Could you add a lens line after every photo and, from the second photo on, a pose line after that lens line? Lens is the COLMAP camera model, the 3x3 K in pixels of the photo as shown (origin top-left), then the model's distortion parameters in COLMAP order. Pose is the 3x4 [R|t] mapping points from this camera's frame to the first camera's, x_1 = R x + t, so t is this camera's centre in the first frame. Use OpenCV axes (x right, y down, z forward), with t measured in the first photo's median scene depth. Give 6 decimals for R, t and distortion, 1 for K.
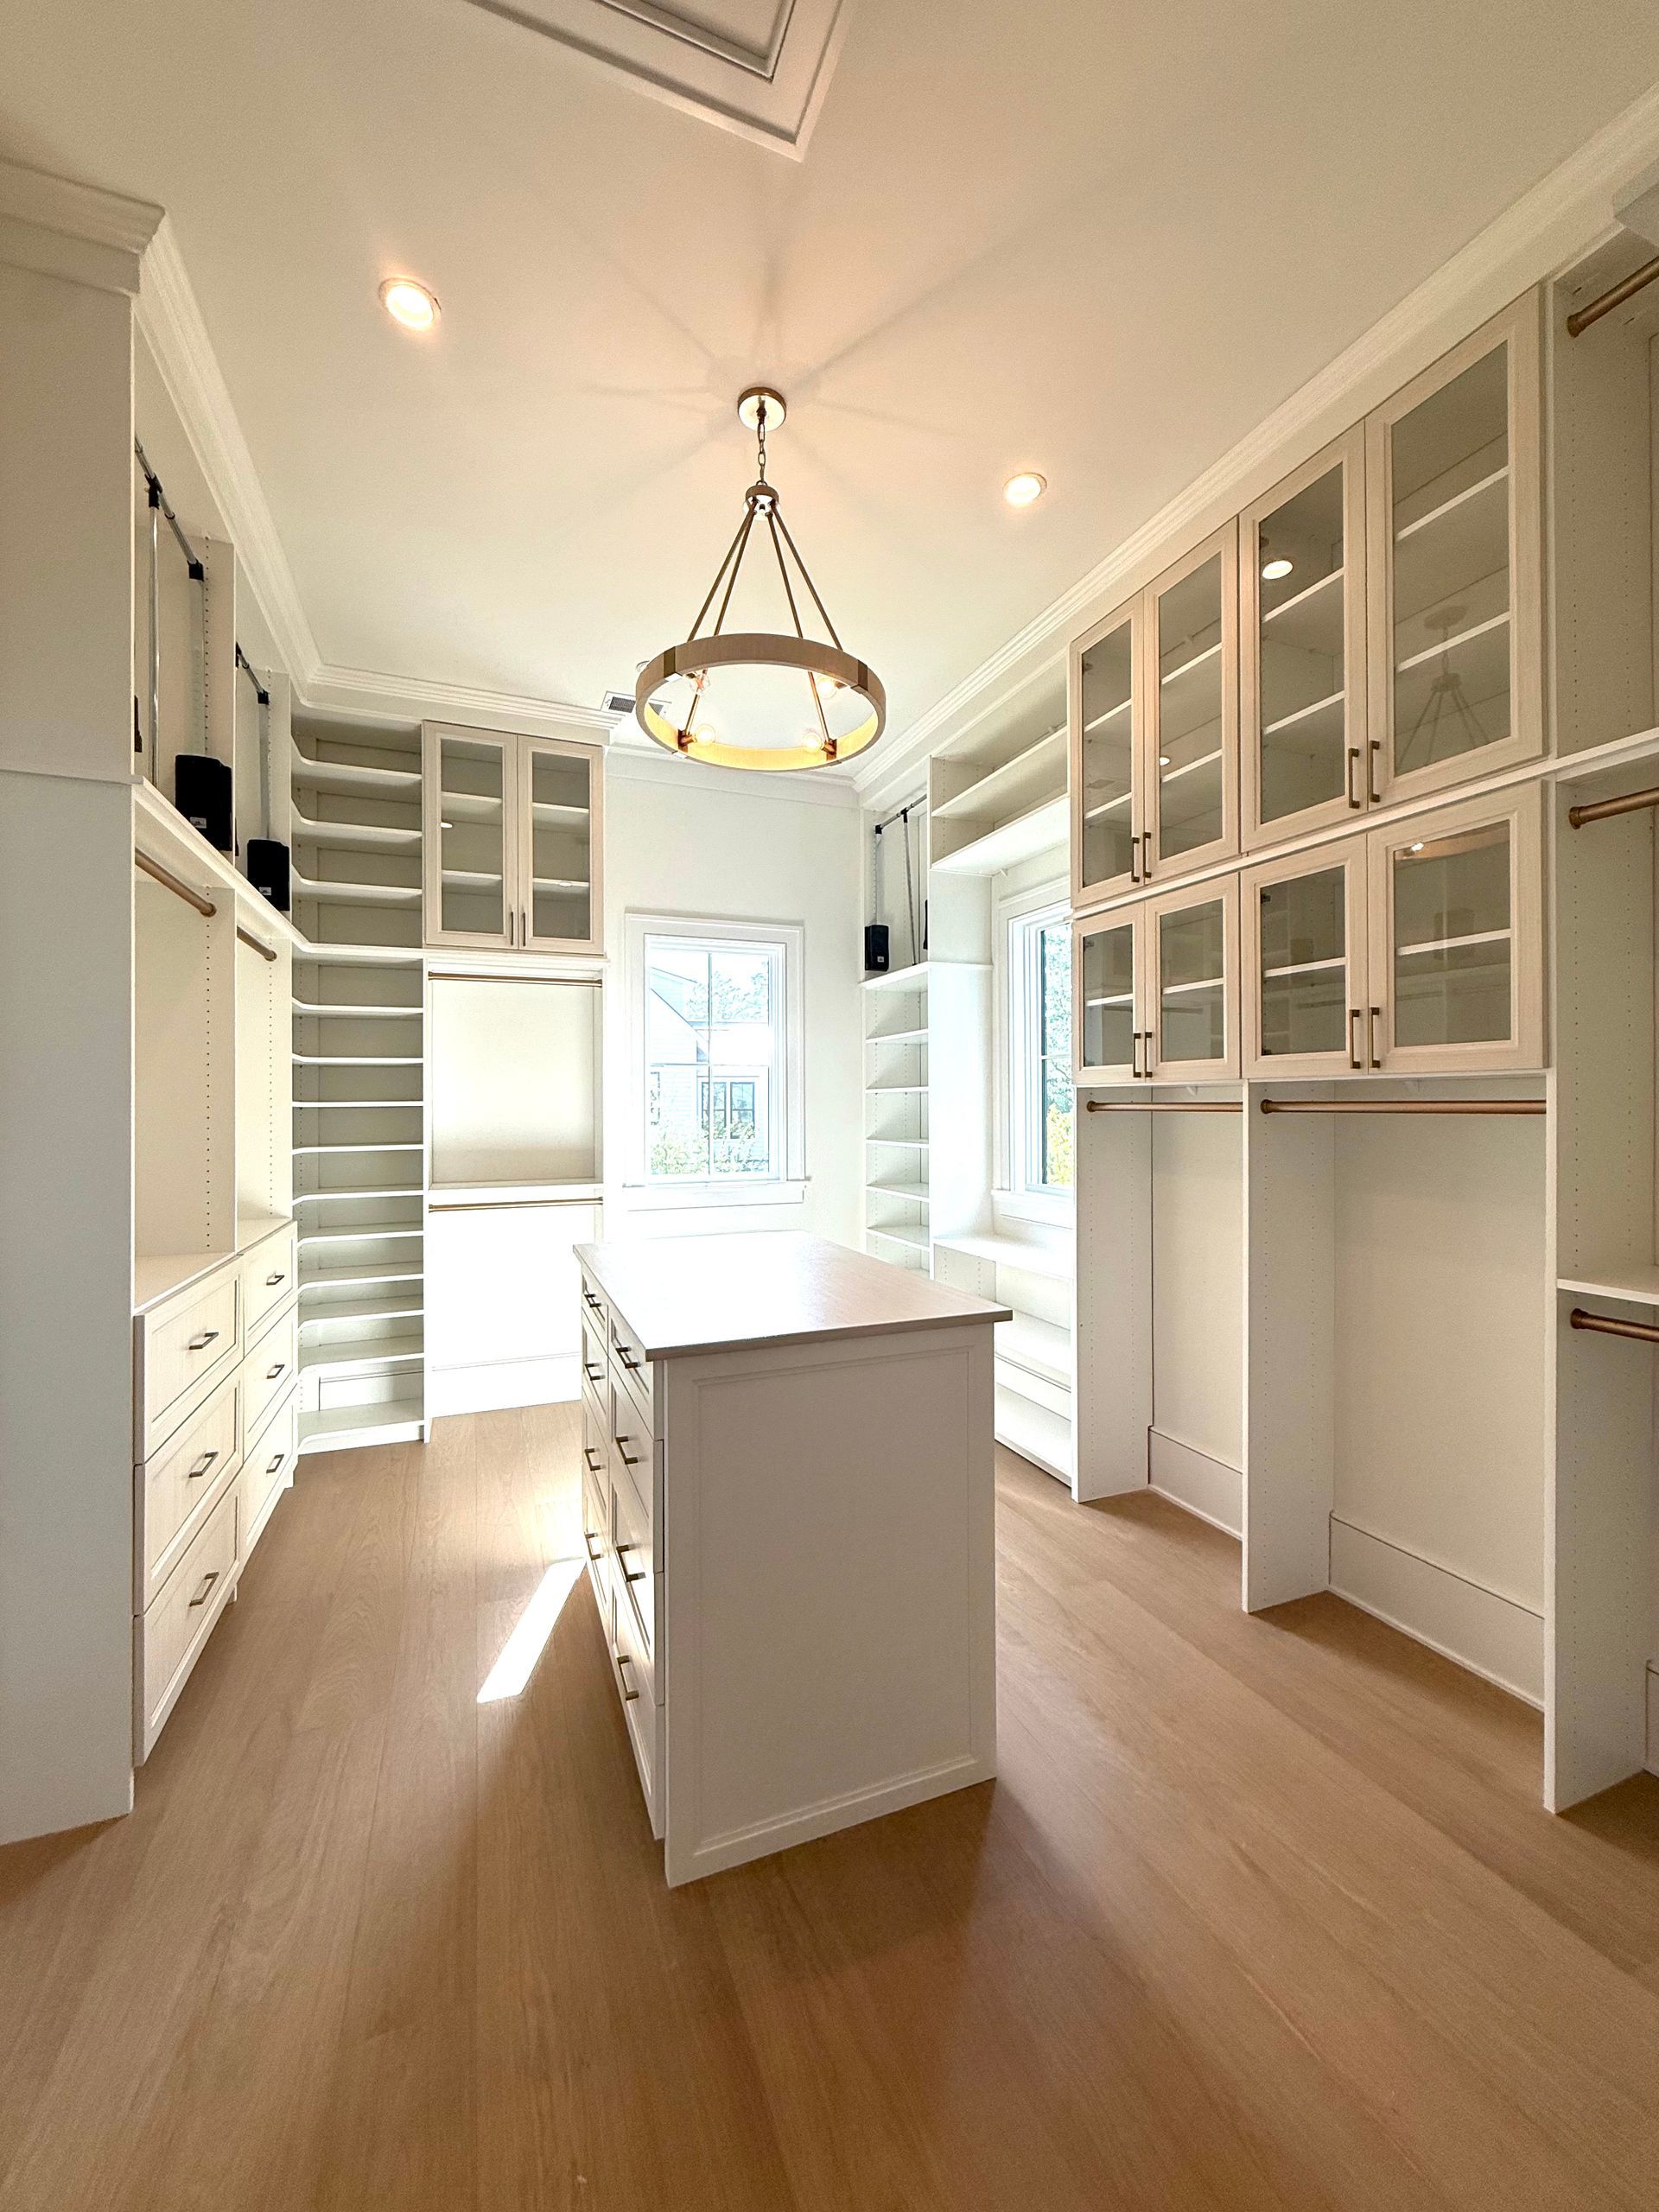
lens RADIAL K [[869.4, 0, 829.5], [0, 869.4, 1106.0], [0, 0, 1]] dist [-0.000196, -0.000428]
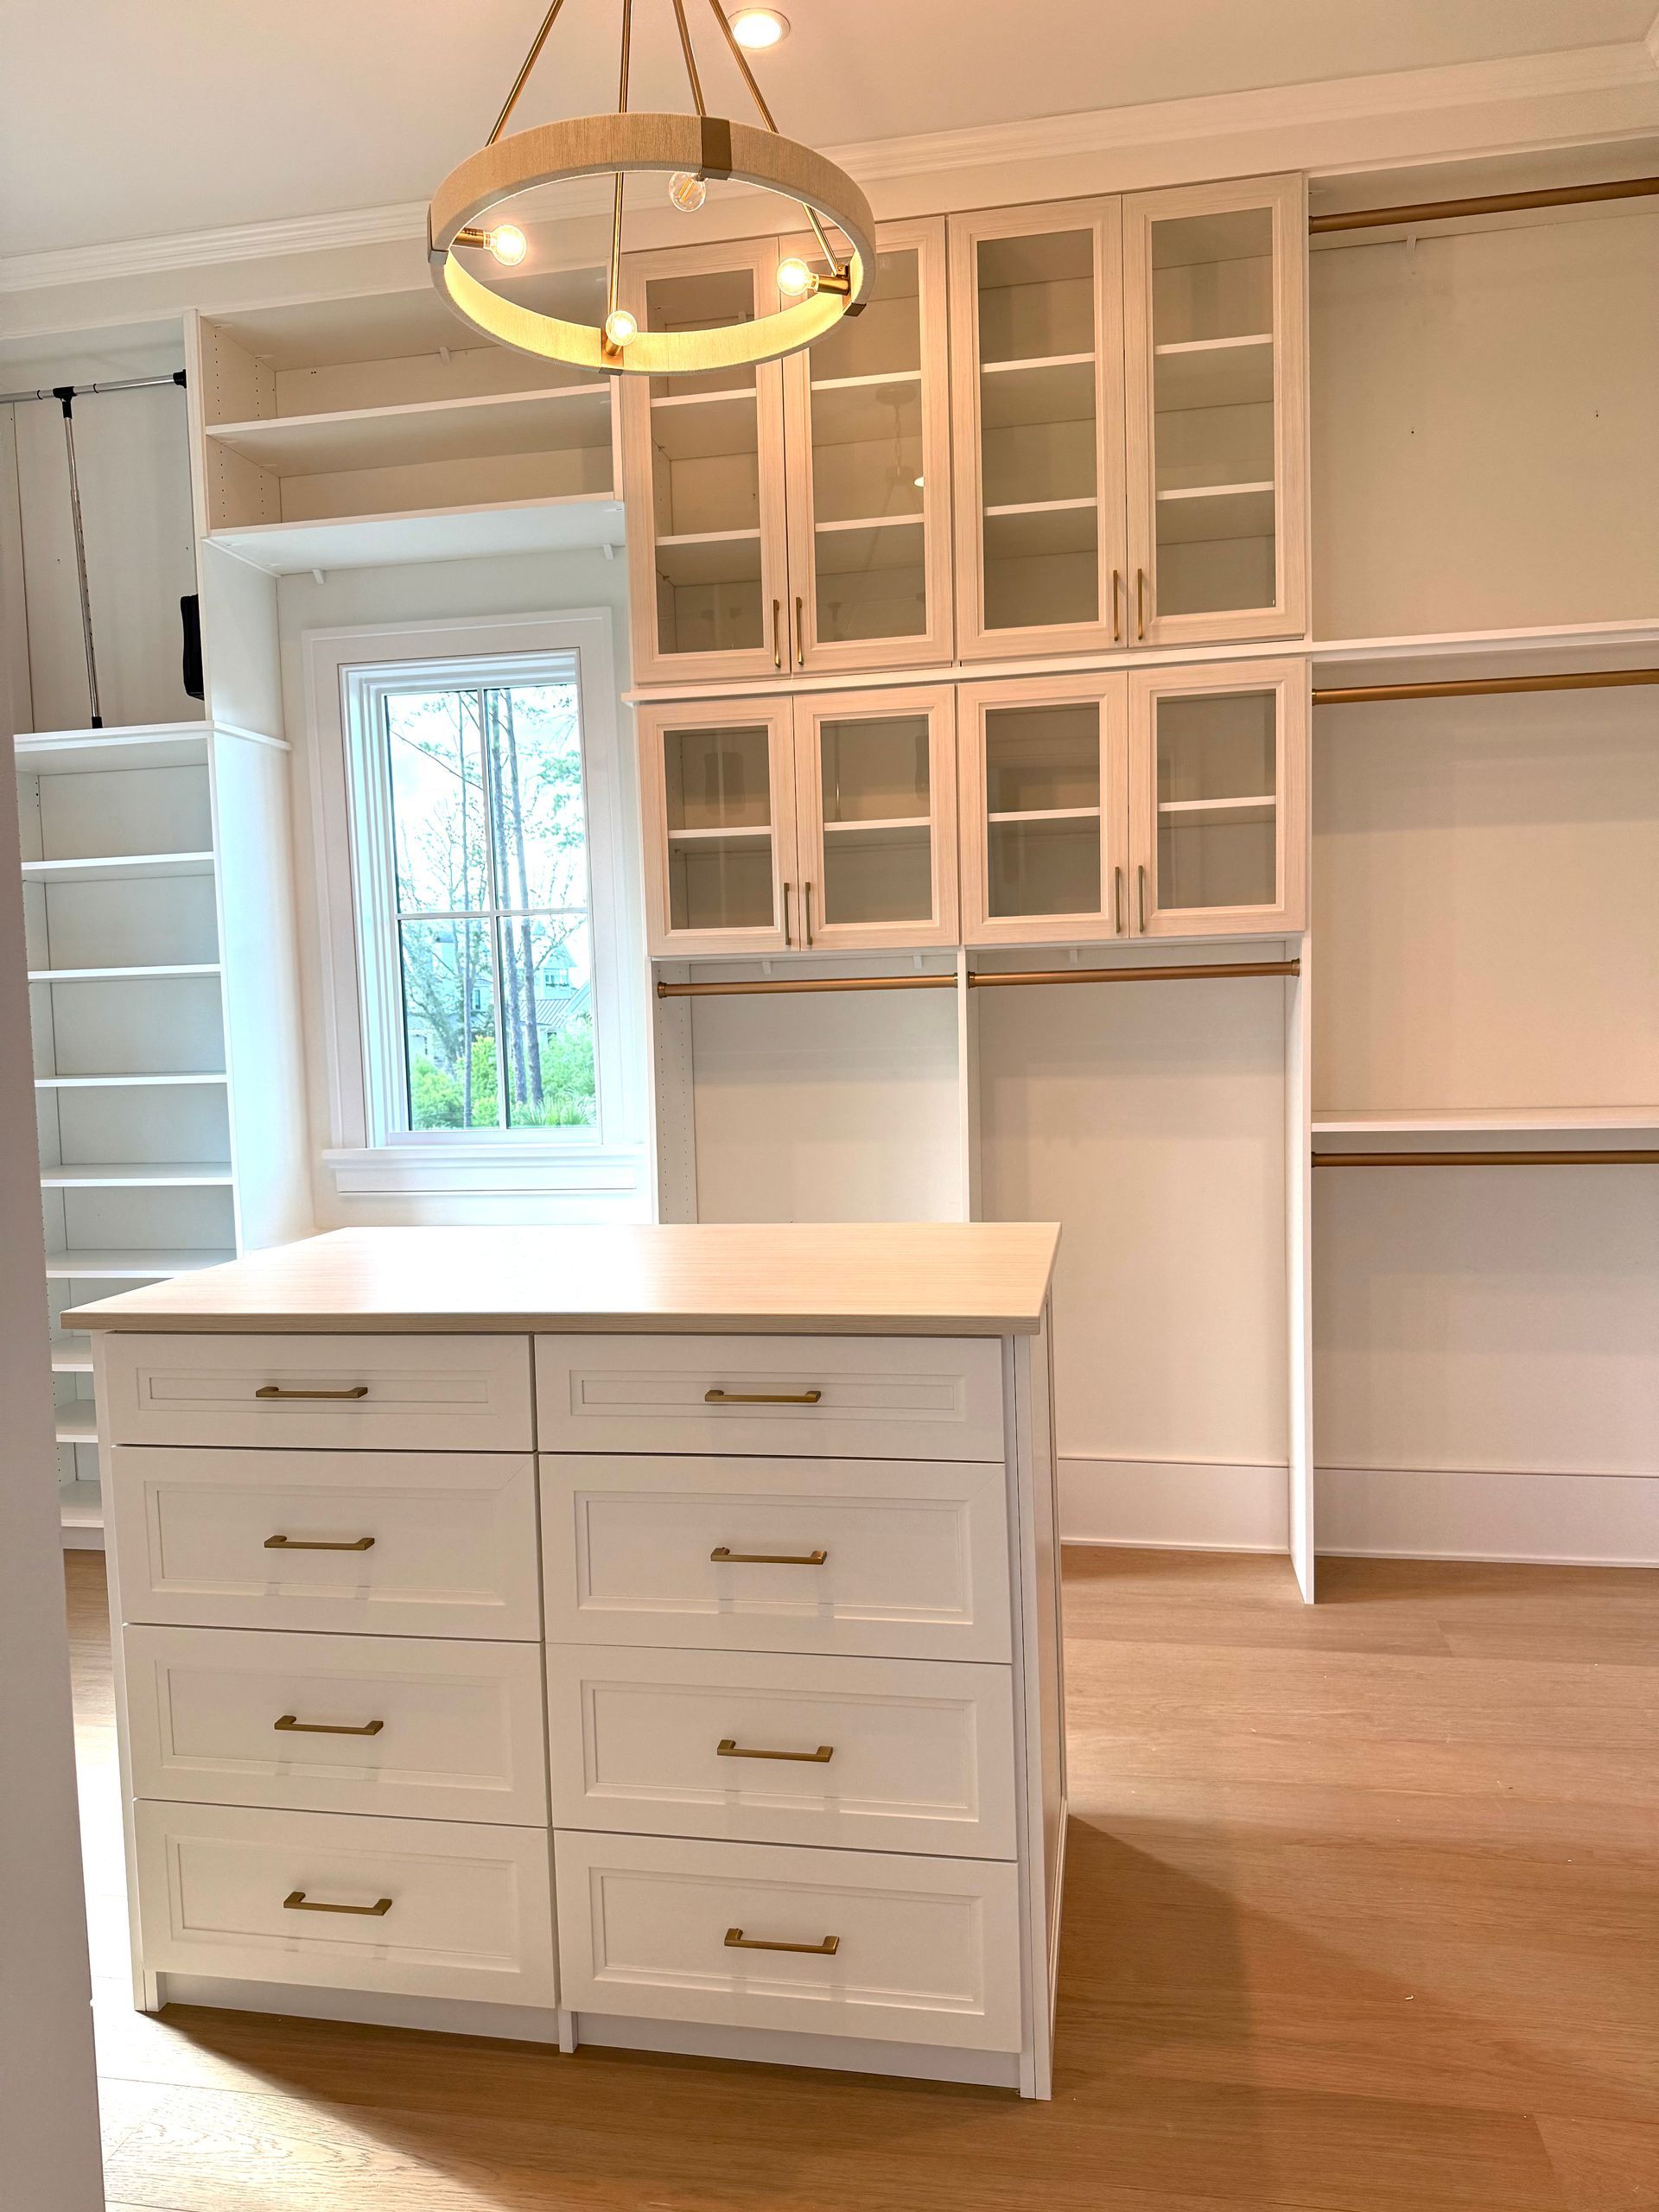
lens RADIAL K [[1516.0, 0, 831.2], [0, 1516.0, 1129.5], [0, 0, 1]] dist [0.103295, -0.148222]
pose [[0.540781, -0.066209, 0.838554, -0.931195], [0.025999, 0.997737, 0.062010, 0.058683], [-0.840761, -0.011733, 0.541279, 0.384850]]
